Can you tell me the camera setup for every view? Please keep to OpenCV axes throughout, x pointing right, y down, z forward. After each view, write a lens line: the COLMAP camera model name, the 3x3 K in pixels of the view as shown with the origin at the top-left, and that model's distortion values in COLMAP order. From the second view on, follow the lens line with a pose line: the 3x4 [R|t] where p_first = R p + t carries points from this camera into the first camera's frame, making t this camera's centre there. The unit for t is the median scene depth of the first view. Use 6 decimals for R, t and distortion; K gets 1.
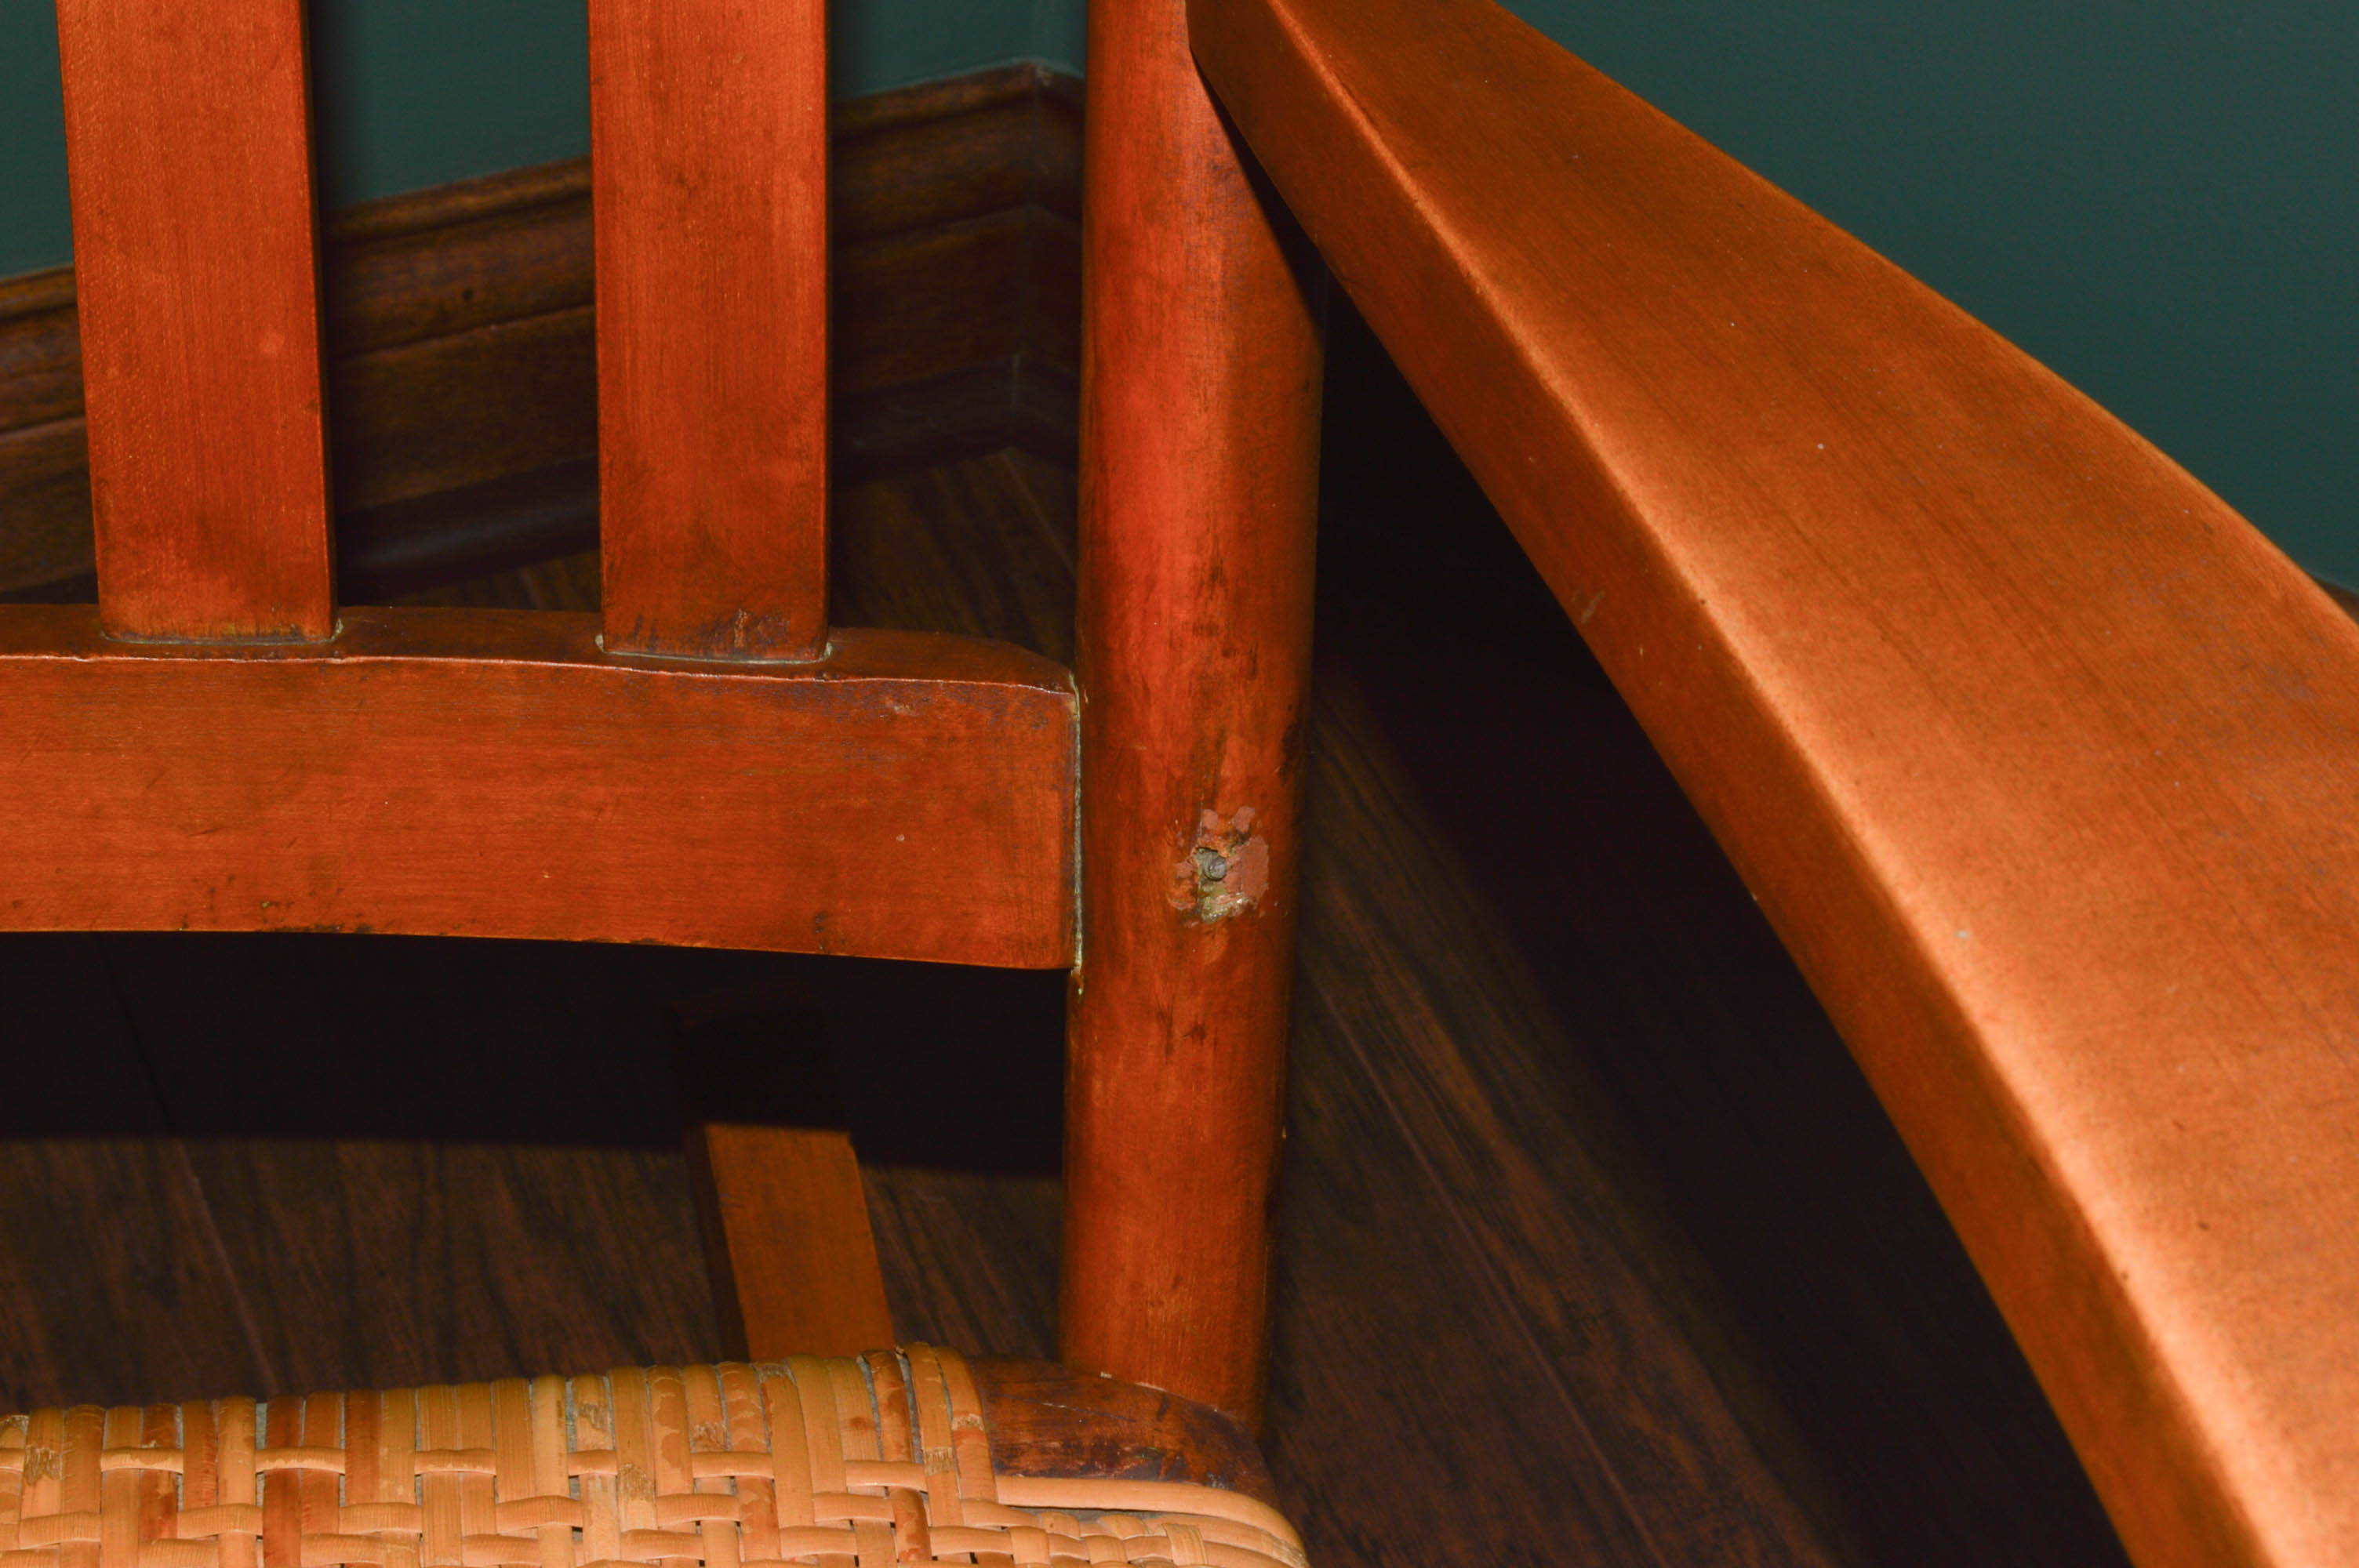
lens RADIAL K [[4961.9, 0, 1180.7], [0, 4961.9, 783.5], [0, 0, 1]] dist [0.023094, 0.000000]
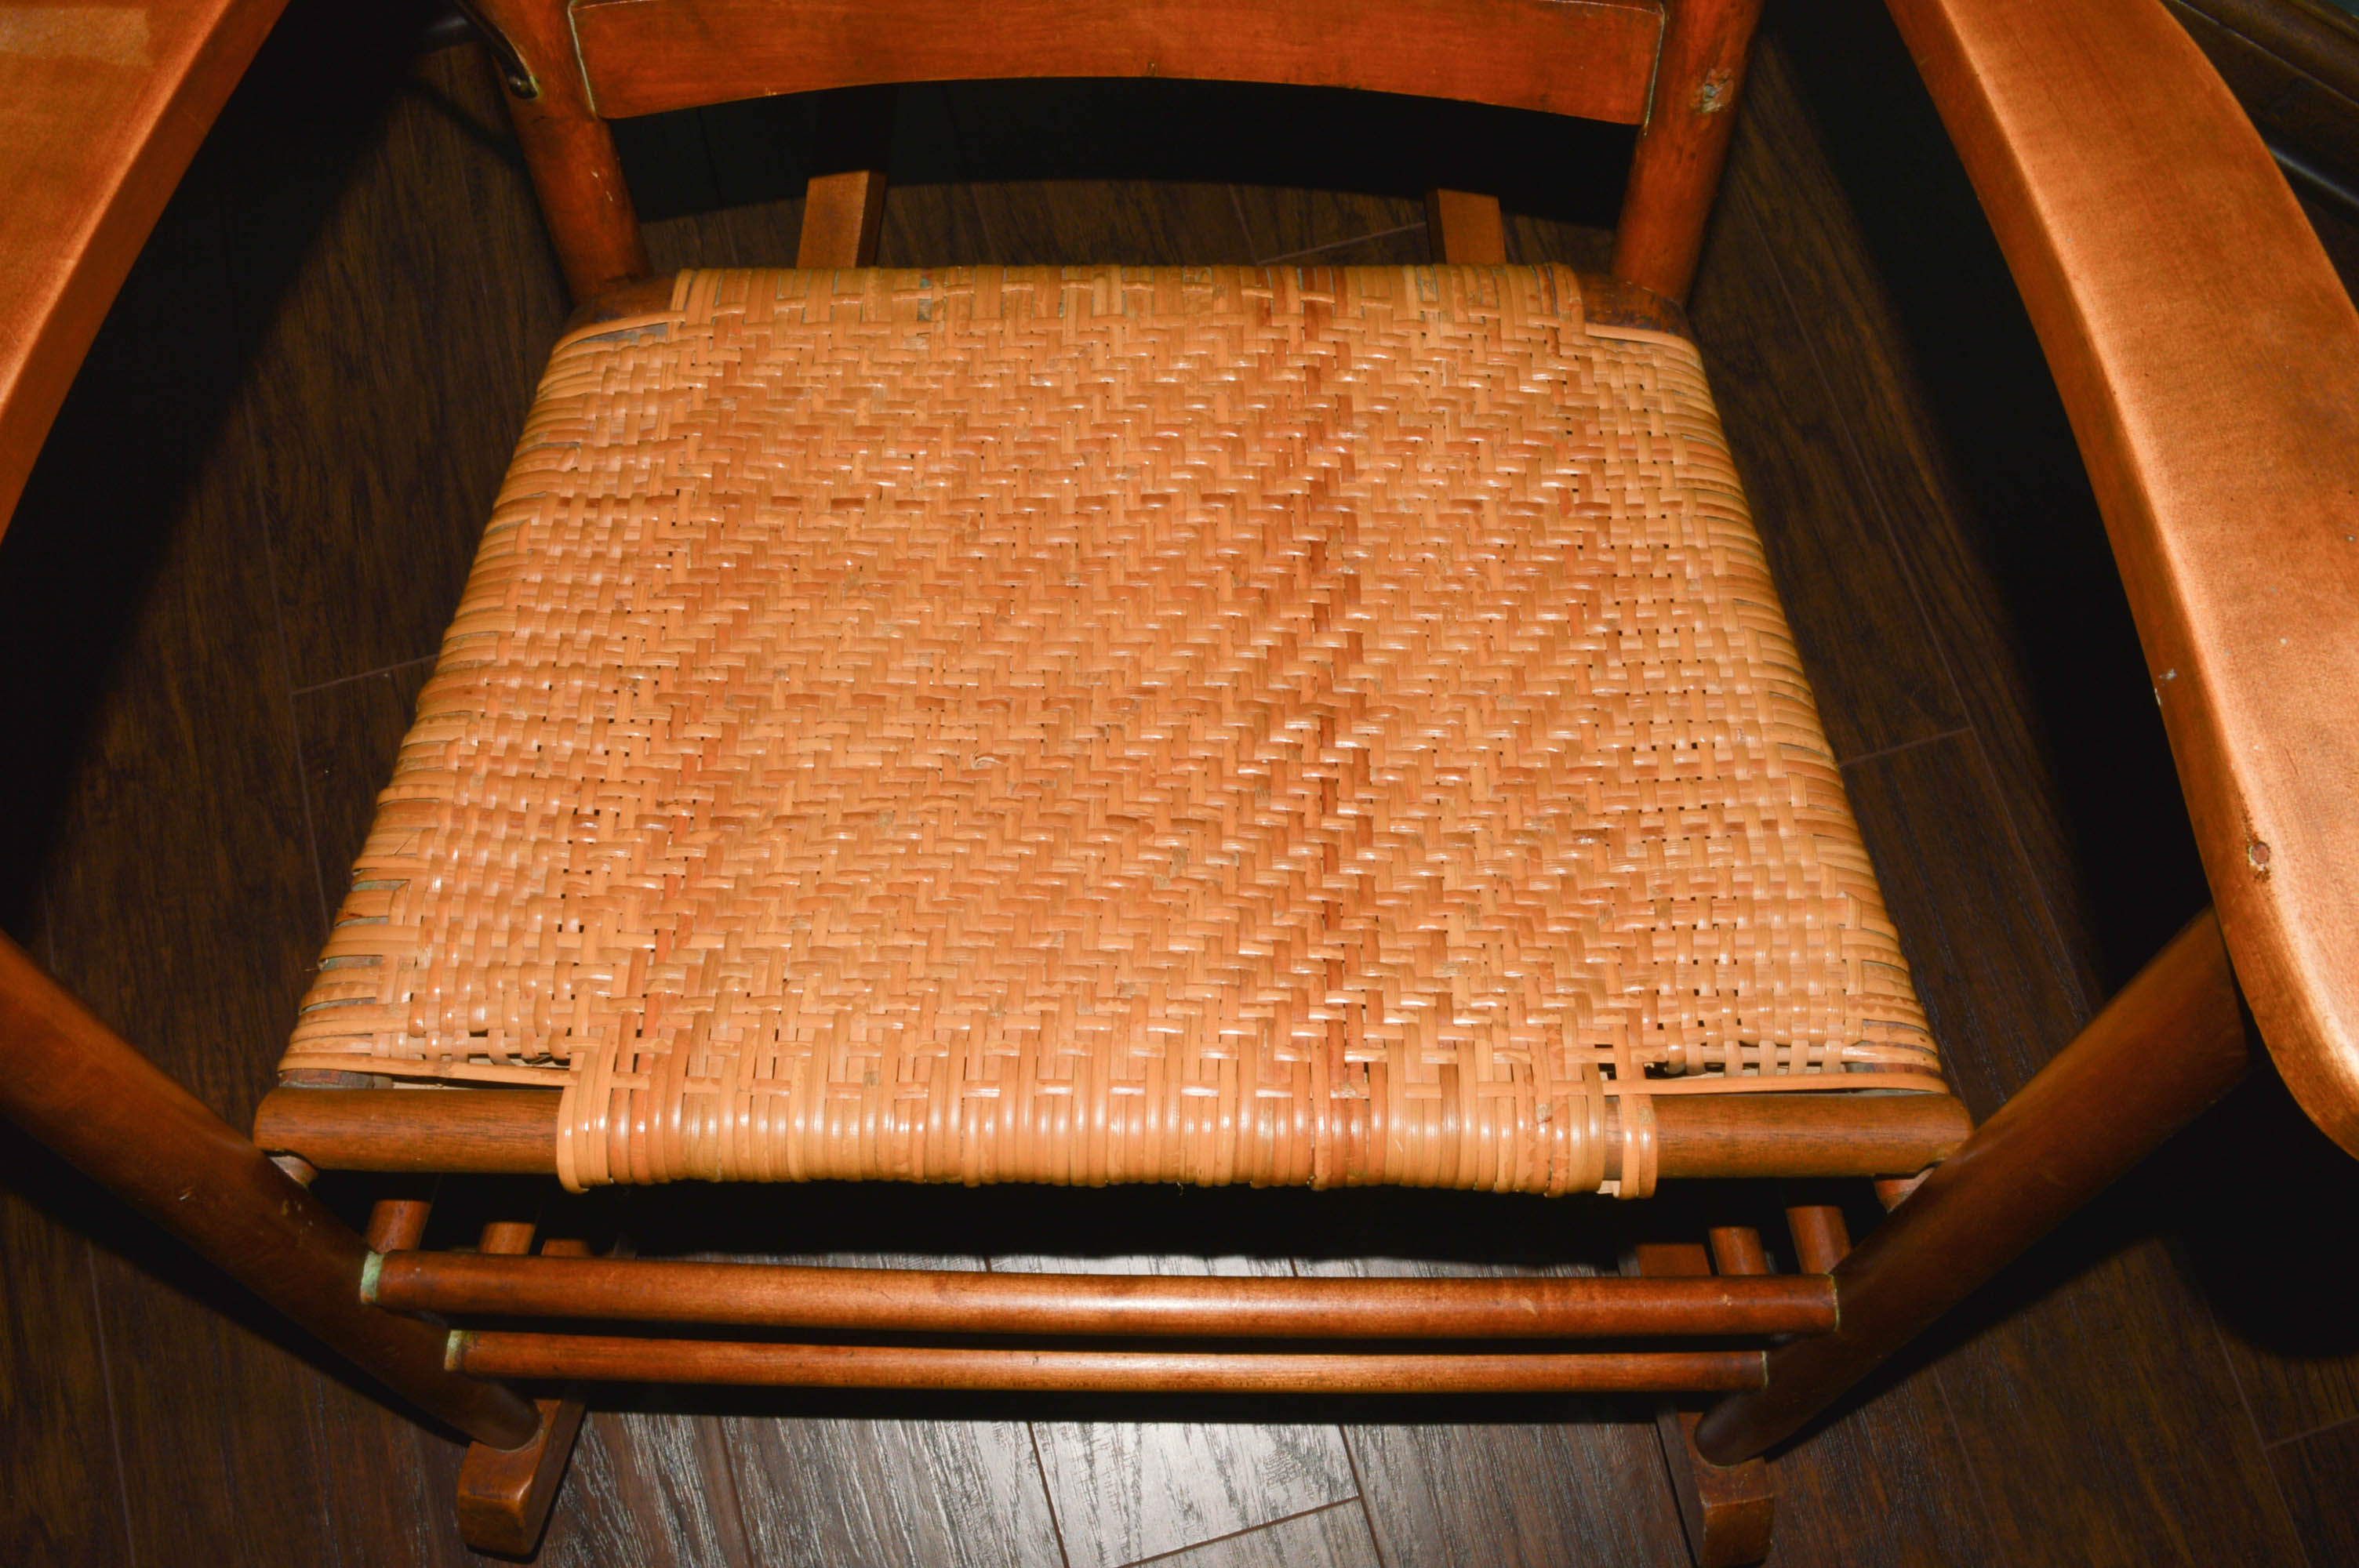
lens RADIAL K [[2164.7, 0, 1177.4], [0, 2164.7, 783.6], [0, 0, 1]] dist [-0.052737, 0.000000]
pose [[0.989318, 0.100123, -0.105945, -0.105431], [-0.045572, 0.902802, 0.427635, -0.113719], [0.138463, -0.418239, 0.897721, -0.128944]]
